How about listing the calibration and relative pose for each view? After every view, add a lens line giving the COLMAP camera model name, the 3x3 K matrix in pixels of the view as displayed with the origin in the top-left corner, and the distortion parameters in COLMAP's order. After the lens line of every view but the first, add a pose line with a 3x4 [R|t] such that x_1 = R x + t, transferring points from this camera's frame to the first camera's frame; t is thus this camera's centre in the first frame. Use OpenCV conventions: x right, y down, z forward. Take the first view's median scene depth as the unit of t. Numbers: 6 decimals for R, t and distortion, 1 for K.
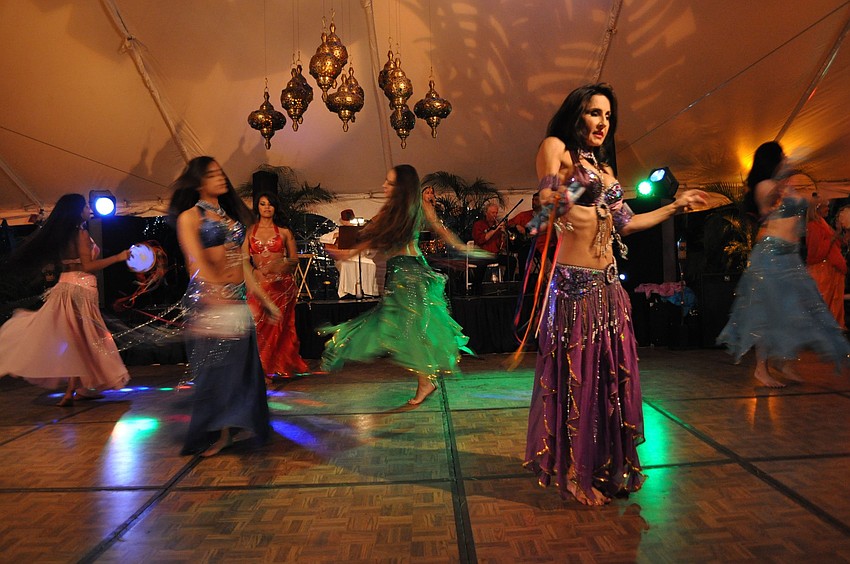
lens RADIAL K [[886.8, 0, 425.0], [0, 886.8, 282.0], [0, 0, 1]] dist [-0.021327, -0.024664]
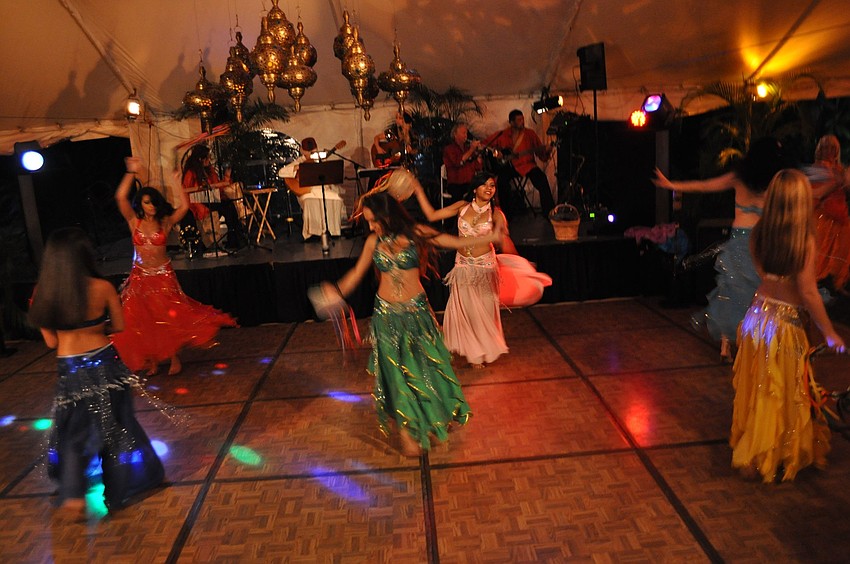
lens RADIAL K [[886.8, 0, 425.0], [0, 886.8, 282.0], [0, 0, 1]] dist [-0.021327, -0.024664]
pose [[0.999084, -0.034942, 0.024708, 0.004574], [0.027677, 0.967926, 0.249706, -0.165836], [-0.032641, -0.248794, 0.968006, 0.093696]]
